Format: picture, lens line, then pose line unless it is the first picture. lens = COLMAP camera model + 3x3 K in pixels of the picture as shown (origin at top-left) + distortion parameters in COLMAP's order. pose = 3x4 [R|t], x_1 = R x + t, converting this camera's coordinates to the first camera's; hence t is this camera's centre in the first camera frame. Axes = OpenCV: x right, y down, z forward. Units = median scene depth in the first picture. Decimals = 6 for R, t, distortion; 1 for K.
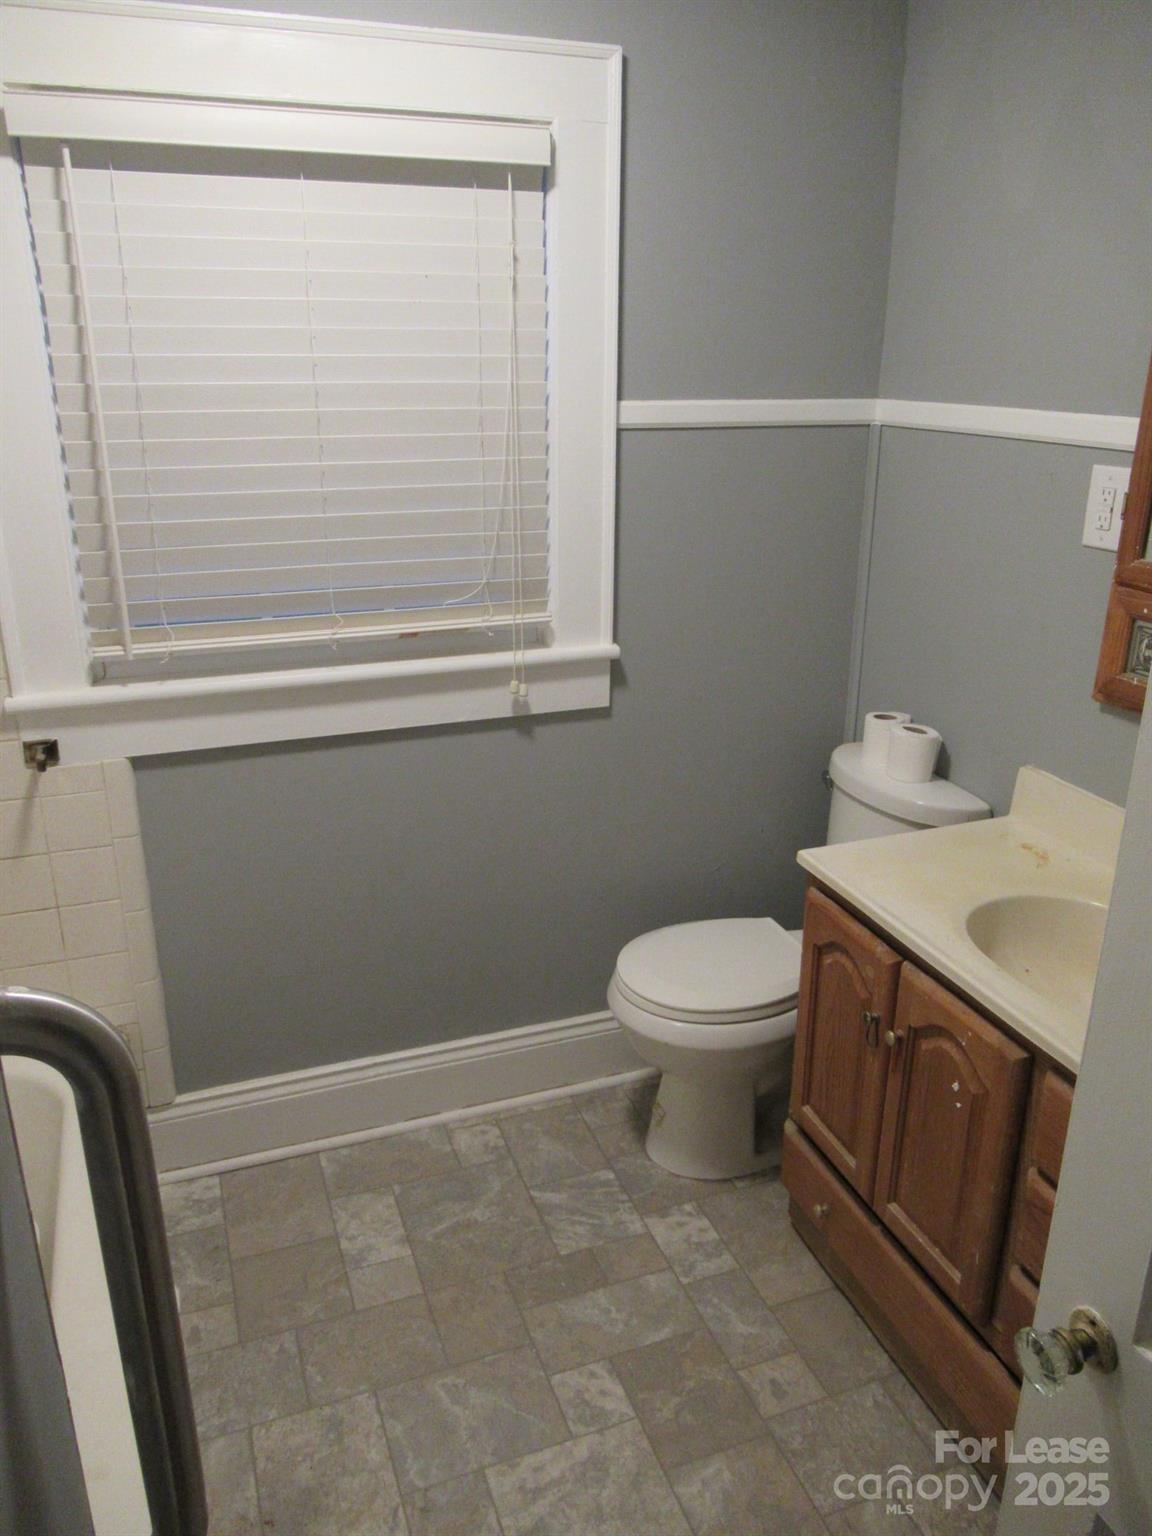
lens RADIAL K [[1157.6, 0, 579.4], [0, 1157.6, 770.0], [0, 0, 1]] dist [0.003941, 0.002147]
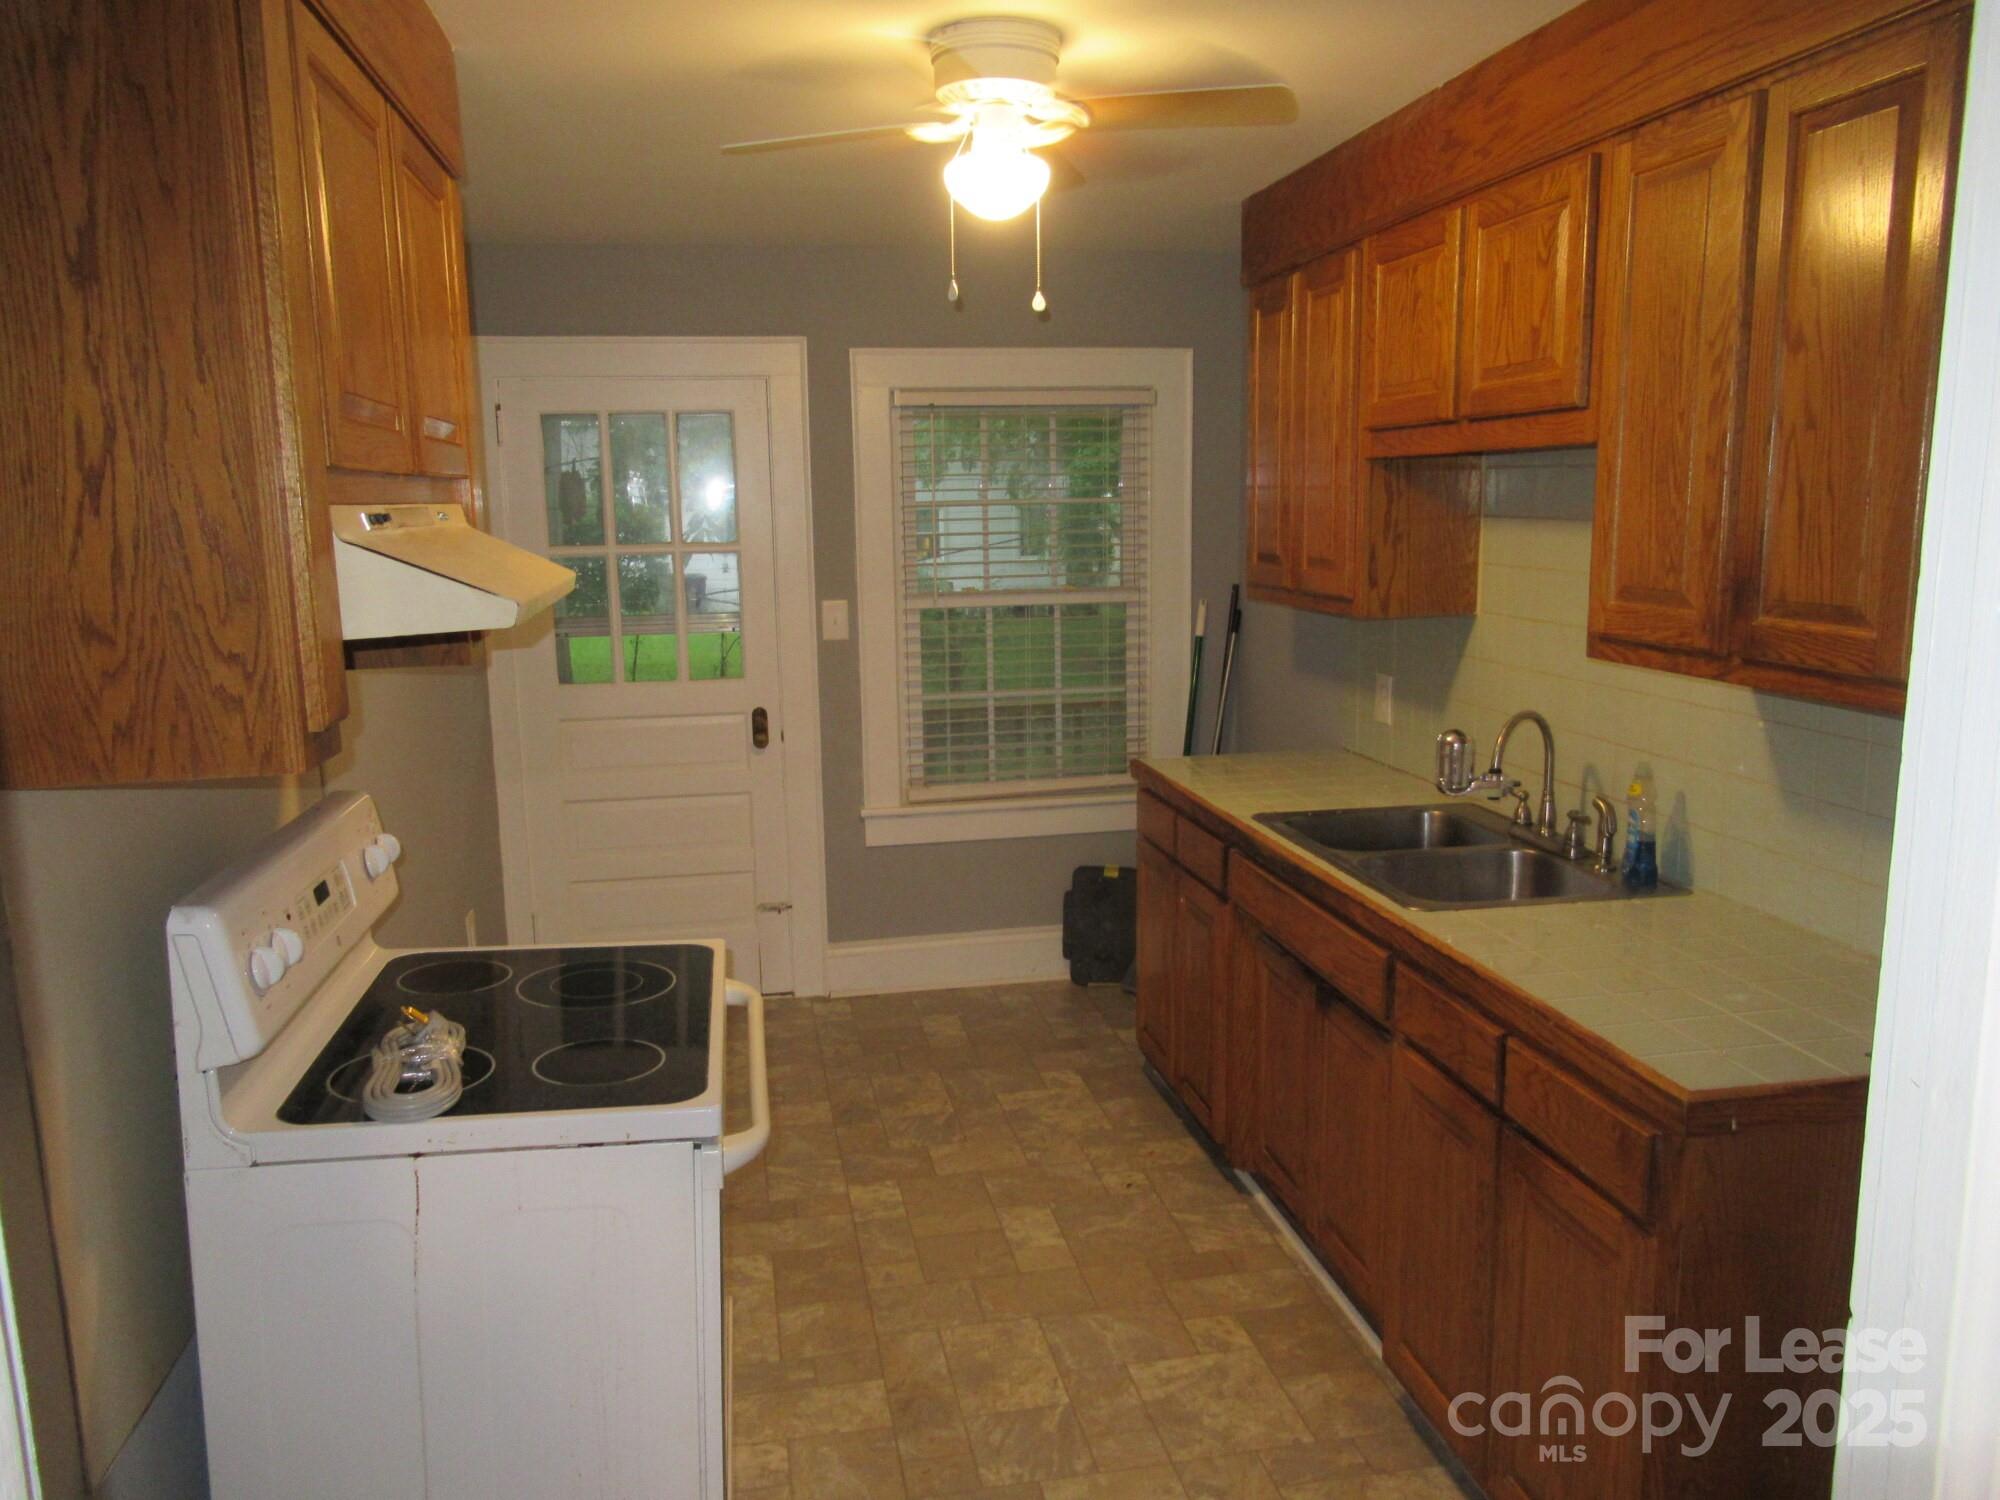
lens RADIAL K [[1507.3, 0, 995.8], [0, 1507.3, 757.4], [0, 0, 1]] dist [0.003941, 0.002147]
pose [[0.985129, 0.013856, -0.171256, 0.042096], [-0.045104, 0.982640, -0.179954, 0.244627], [0.165789, 0.185002, 0.968653, -0.637488]]
